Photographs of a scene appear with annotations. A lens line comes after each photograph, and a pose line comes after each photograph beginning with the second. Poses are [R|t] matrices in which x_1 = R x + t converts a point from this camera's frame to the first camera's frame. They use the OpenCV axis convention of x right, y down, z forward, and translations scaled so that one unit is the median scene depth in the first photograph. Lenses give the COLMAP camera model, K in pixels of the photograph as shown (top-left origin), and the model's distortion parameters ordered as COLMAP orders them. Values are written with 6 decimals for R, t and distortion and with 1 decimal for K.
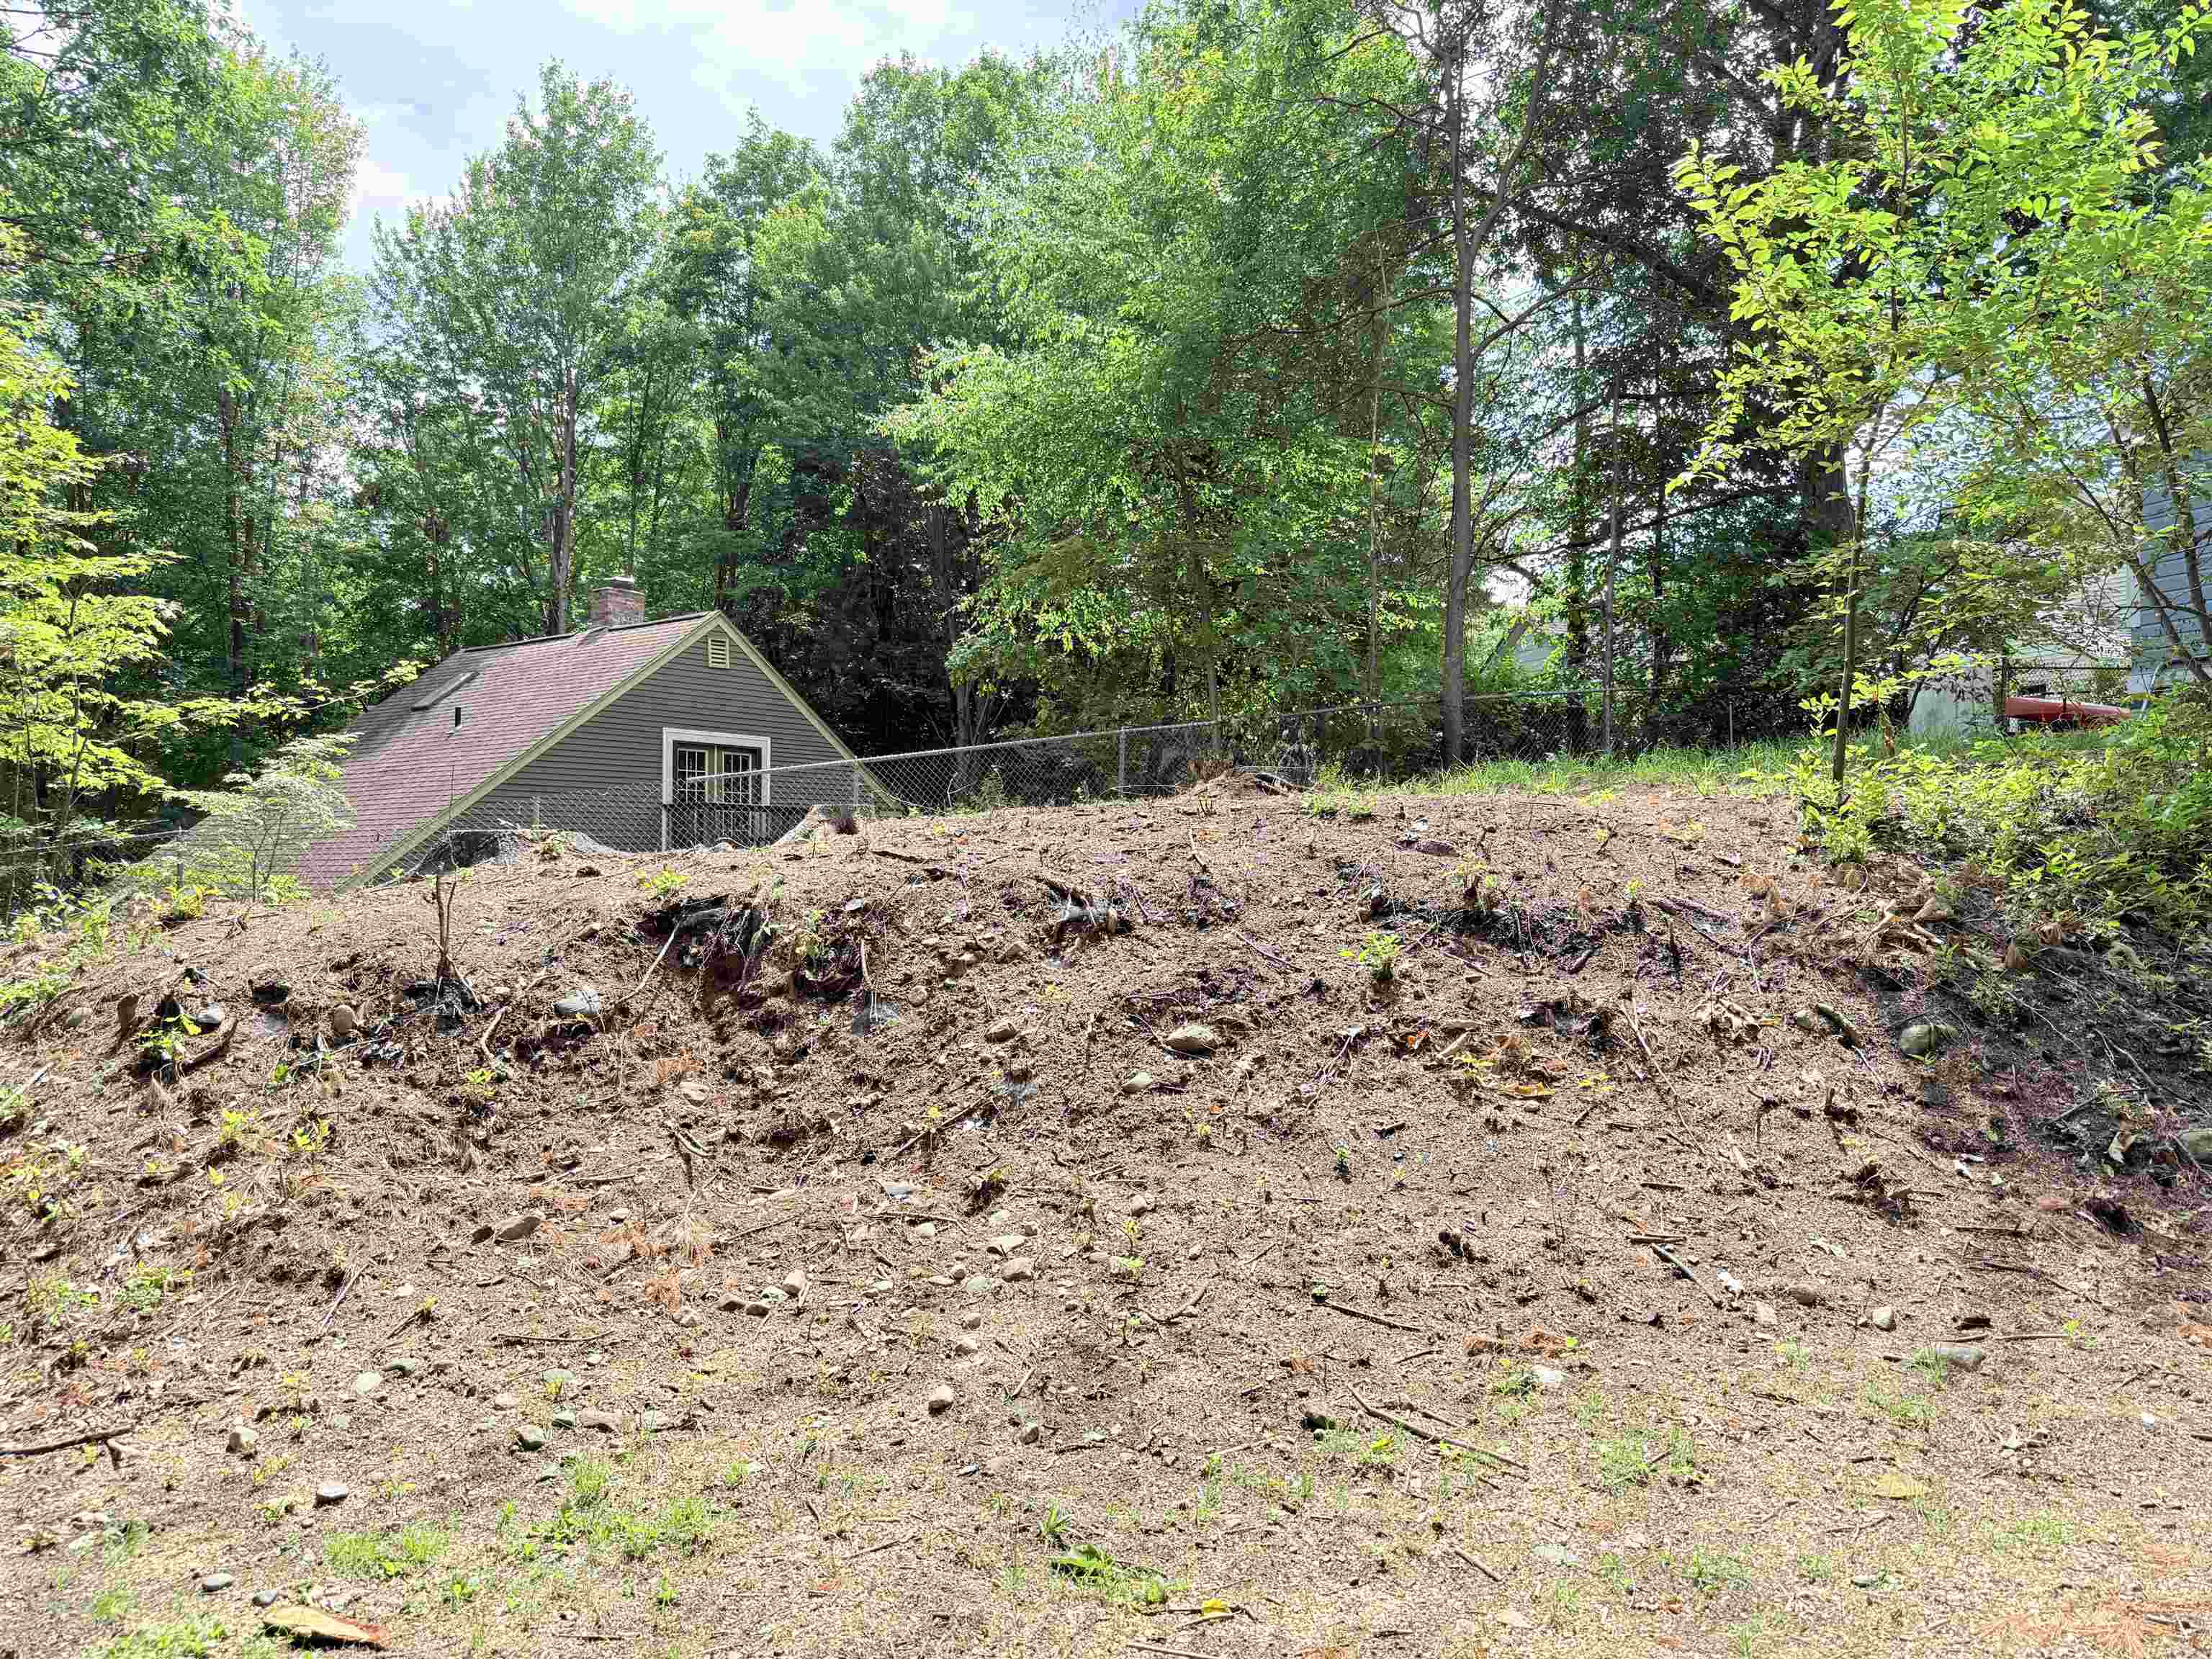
lens RADIAL K [[1554.5, 0, 1104.2], [0, 1554.5, 838.4], [0, 0, 1]] dist [0.132437, -0.192500]
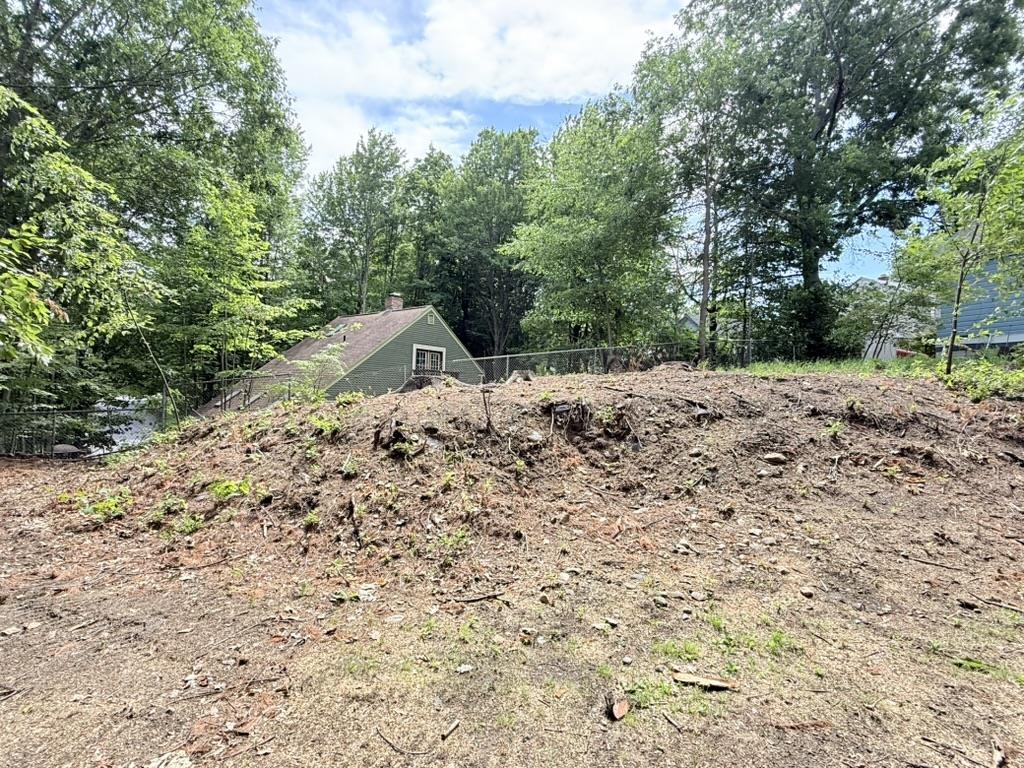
lens RADIAL K [[514.0, 0, 504.7], [0, 514.0, 381.8], [0, 0, 1]] dist [-0.002732, 0.000827]
pose [[0.999561, 0.029626, -0.001059, -0.463822], [-0.029633, 0.999532, -0.007605, 0.016337], [0.000833, 0.007633, 0.999971, 0.098419]]
